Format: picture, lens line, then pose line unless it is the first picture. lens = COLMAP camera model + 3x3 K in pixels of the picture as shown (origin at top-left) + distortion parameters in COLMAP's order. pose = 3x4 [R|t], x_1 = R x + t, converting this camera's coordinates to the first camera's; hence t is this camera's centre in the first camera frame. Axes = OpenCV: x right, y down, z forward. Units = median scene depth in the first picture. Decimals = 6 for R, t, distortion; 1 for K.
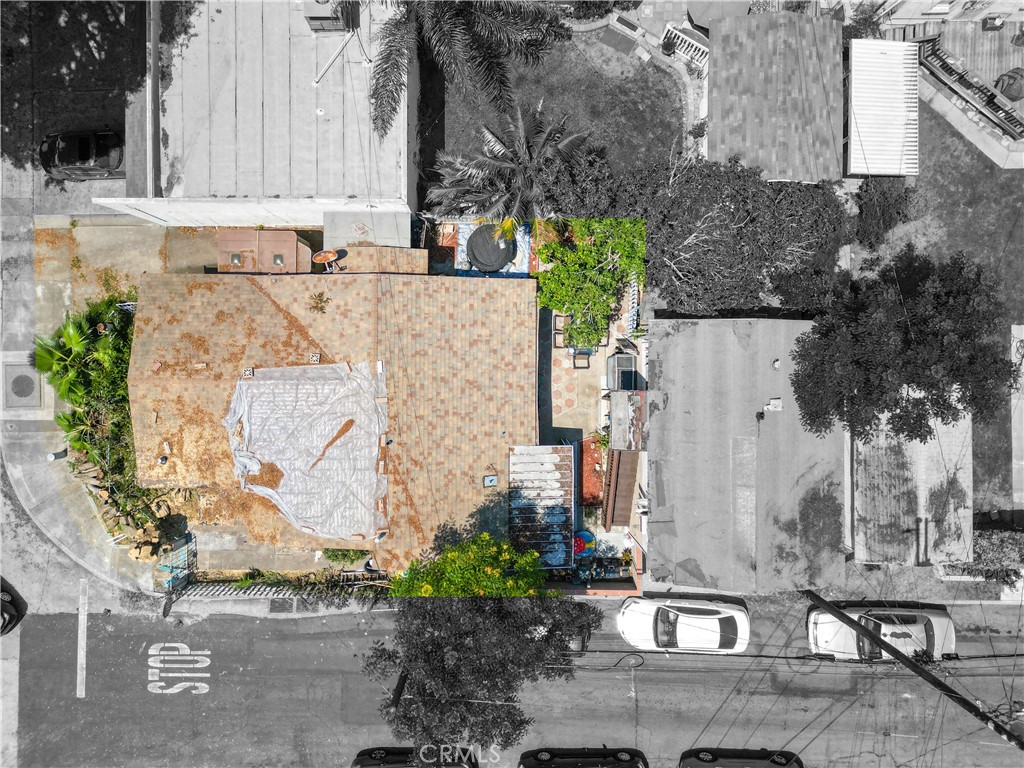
lens RADIAL K [[716.1, 0, 503.0], [0, 716.1, 347.1], [0, 0, 1]] dist [0.067889, -0.053196]
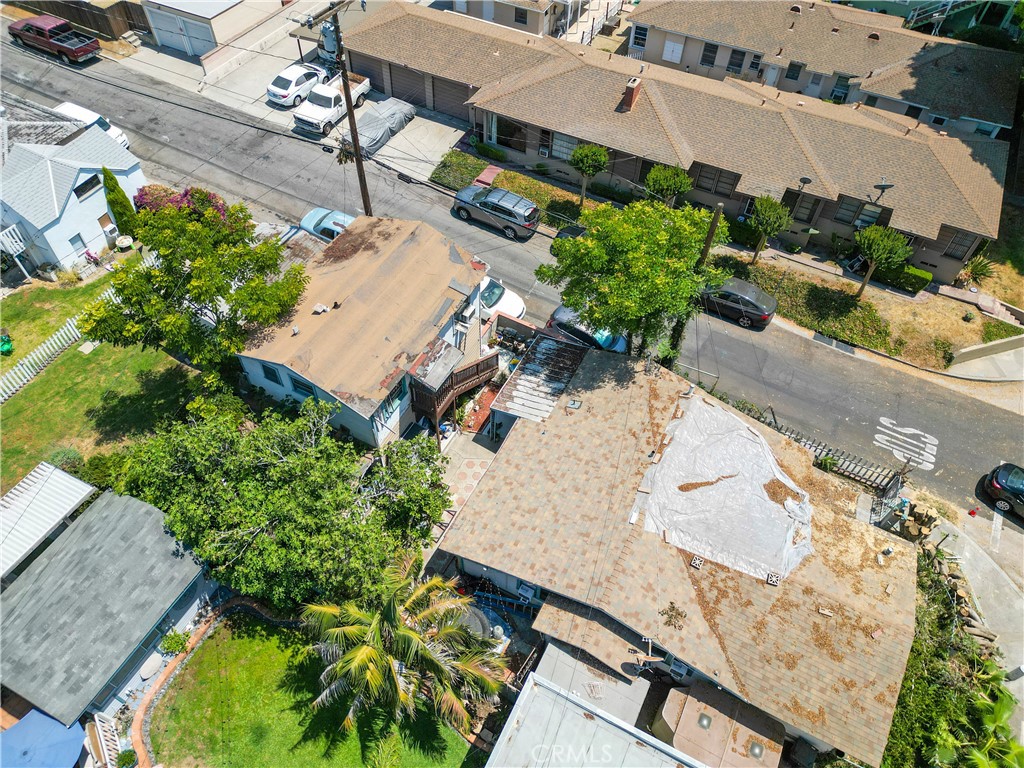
lens RADIAL K [[716.1, 0, 506.5], [0, 716.1, 416.2], [0, 0, 1]] dist [0.067889, -0.053196]
pose [[-0.889541, -0.381898, 0.250739, -0.198801], [0.454848, -0.688944, 0.564331, -0.464292], [-0.042772, 0.616044, 0.786550, 0.177981]]
